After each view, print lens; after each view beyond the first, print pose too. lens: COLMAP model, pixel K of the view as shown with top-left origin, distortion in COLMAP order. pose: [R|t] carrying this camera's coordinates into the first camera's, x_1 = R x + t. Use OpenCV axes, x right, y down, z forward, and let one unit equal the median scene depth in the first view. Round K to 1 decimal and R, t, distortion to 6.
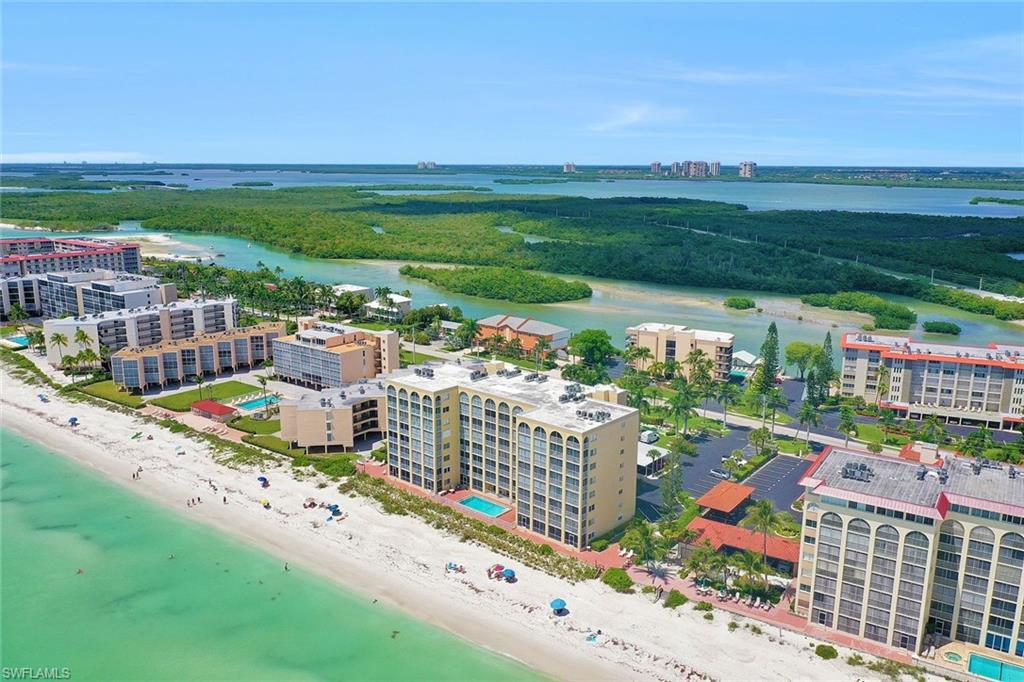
lens RADIAL K [[804.8, 0, 512.0], [0, 804.8, 341.0], [0, 0, 1]] dist [-0.016715, -0.003398]
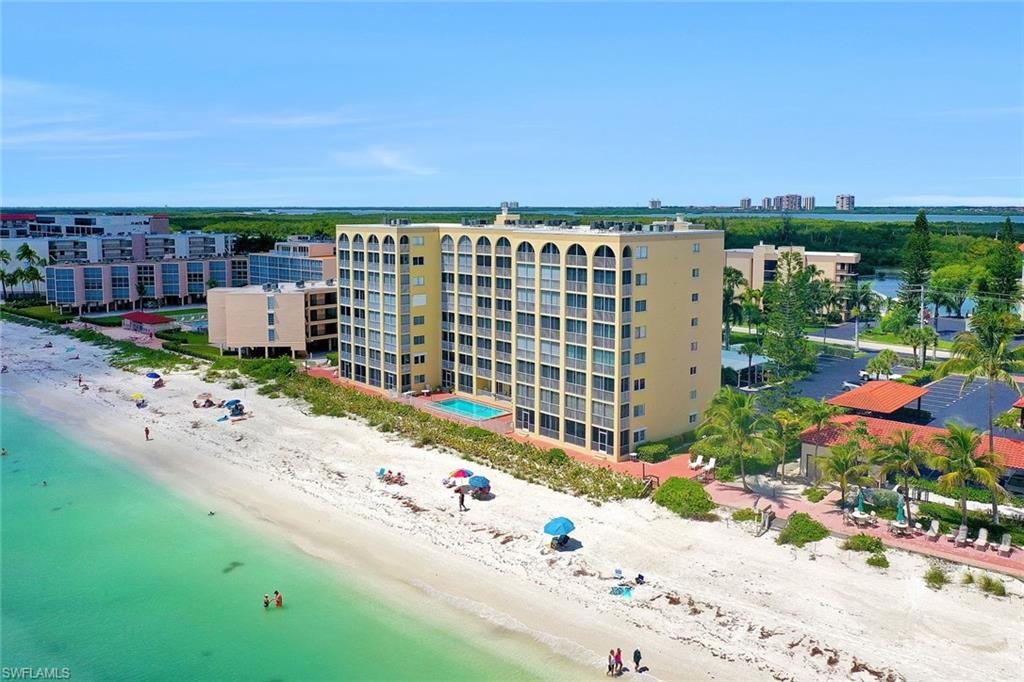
lens RADIAL K [[823.5, 0, 509.3], [0, 823.5, 287.2], [0, 0, 1]] dist [-0.010523, -0.009316]
pose [[0.994437, 0.008348, -0.104998, 0.066320], [-0.020897, 0.992675, -0.118991, 0.203874], [0.103236, 0.120524, 0.987328, 0.402600]]
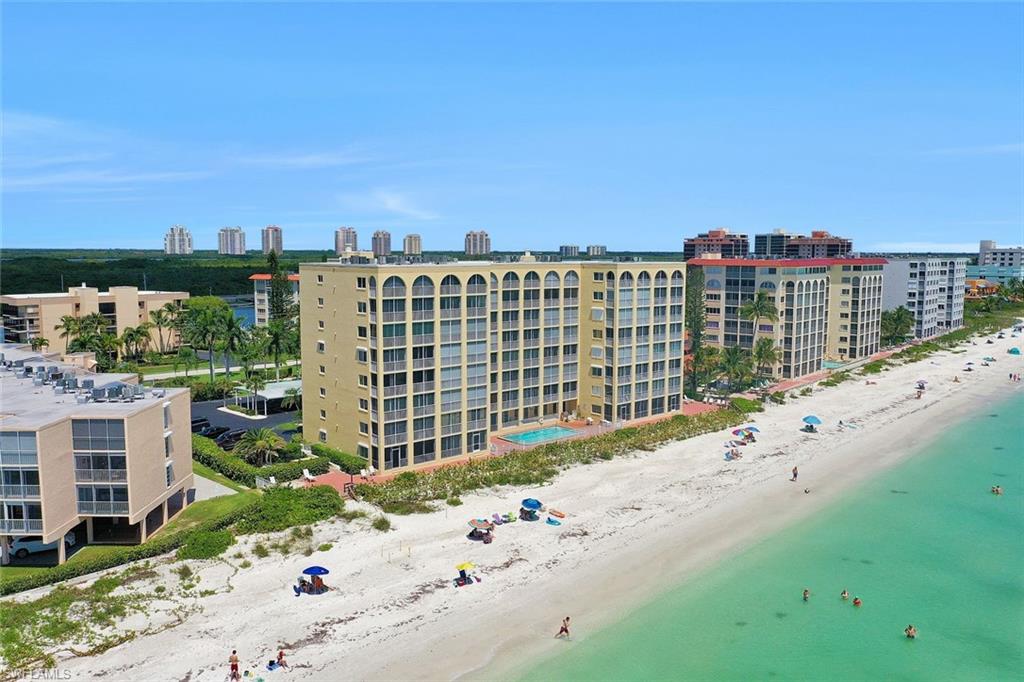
lens RADIAL K [[804.8, 0, 512.0], [0, 804.8, 341.0], [0, 0, 1]] dist [-0.016715, -0.003398]
pose [[0.123780, -0.112919, 0.985864, -0.731399], [0.211130, 0.973753, 0.085023, 0.077199], [-0.969589, 0.197622, 0.144371, 0.996848]]
